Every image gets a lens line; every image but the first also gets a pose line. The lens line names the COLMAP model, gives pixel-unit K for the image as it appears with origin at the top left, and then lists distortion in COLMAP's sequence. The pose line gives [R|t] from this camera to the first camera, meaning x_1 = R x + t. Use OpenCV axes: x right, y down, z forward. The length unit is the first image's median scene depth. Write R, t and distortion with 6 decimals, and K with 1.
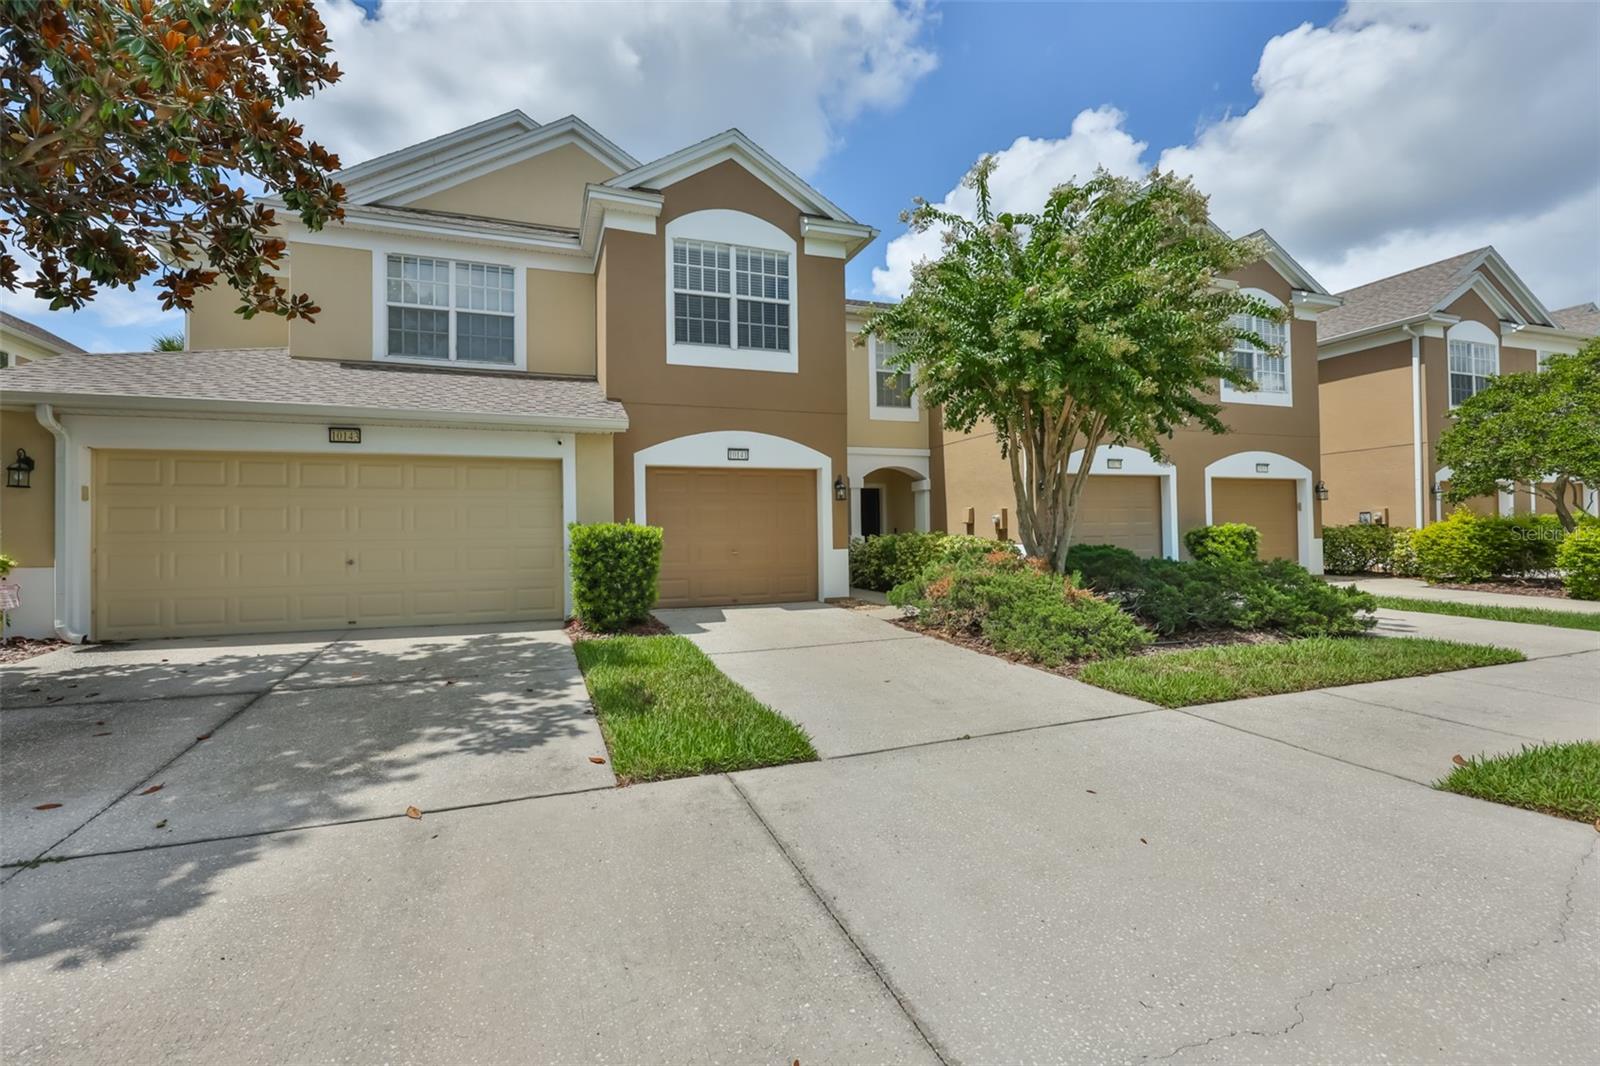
lens RADIAL K [[676.7, 0, 800.0], [0, 676.7, 533.0], [0, 0, 1]] dist [-0.003088, -0.000441]
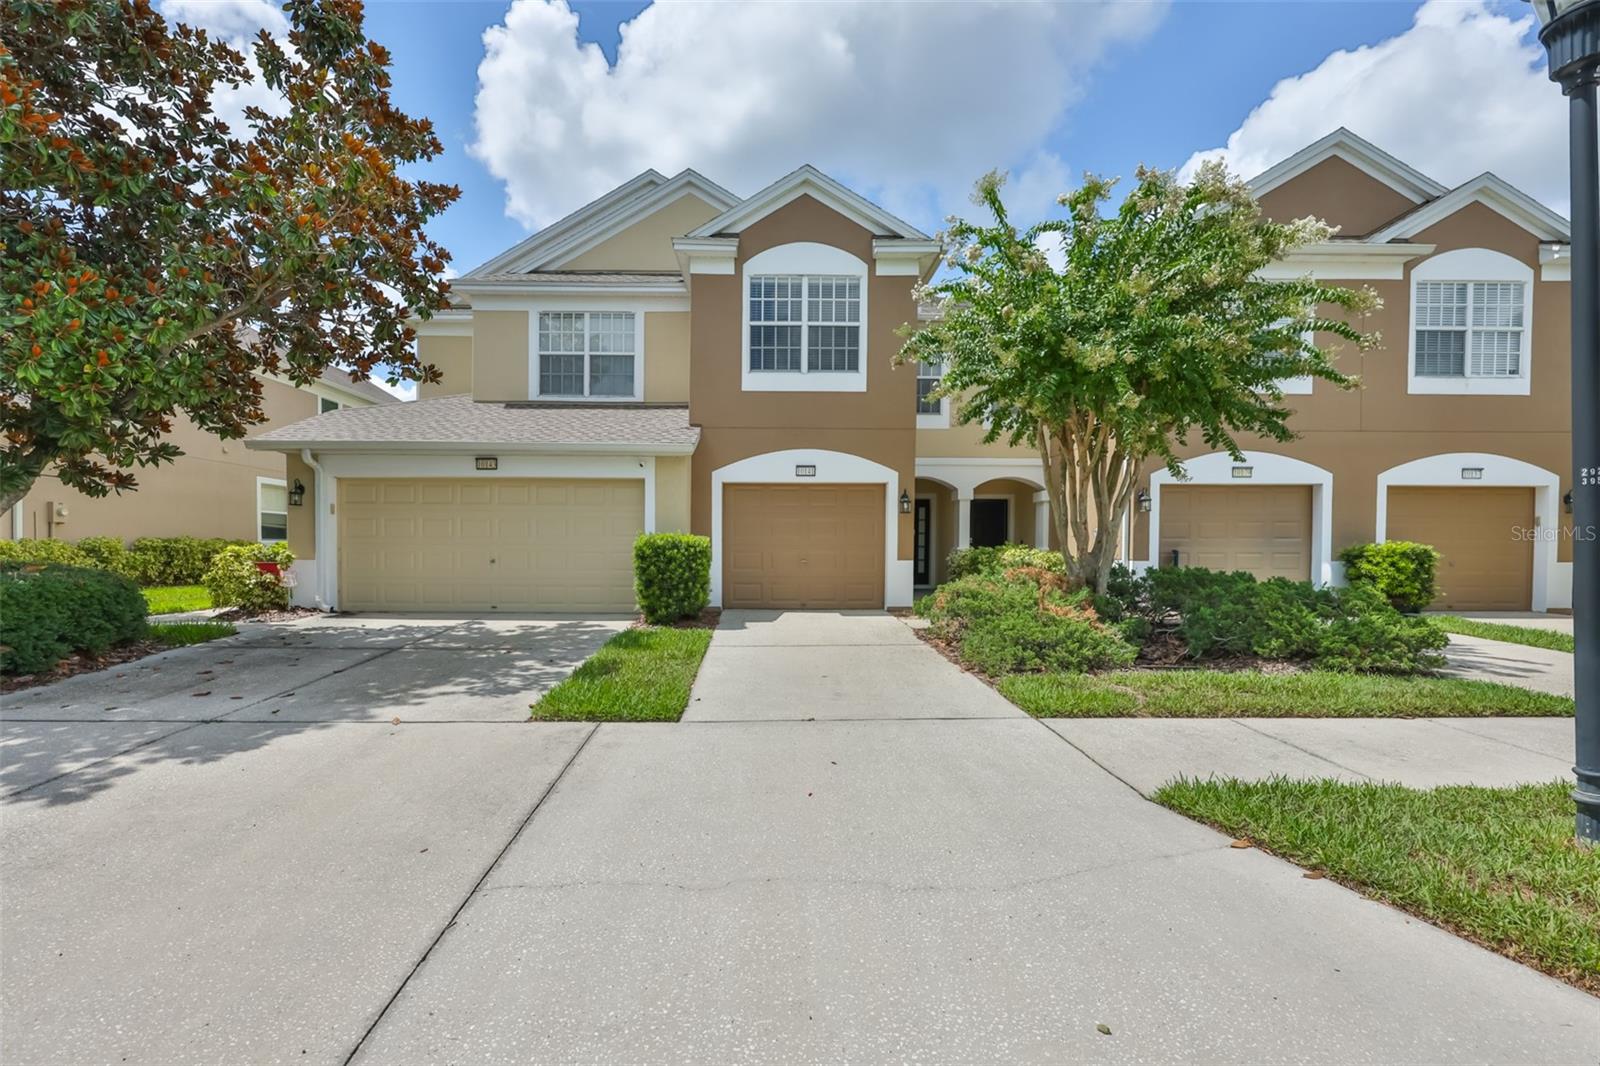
lens RADIAL K [[695.9, 0, 799.3], [0, 695.9, 569.0], [0, 0, 1]] dist [-0.003954, -0.000020]
pose [[0.946761, 0.028364, -0.320684, 0.270942], [-0.015550, 0.998978, 0.042450, -0.006332], [0.321560, -0.035204, 0.946235, -0.068138]]
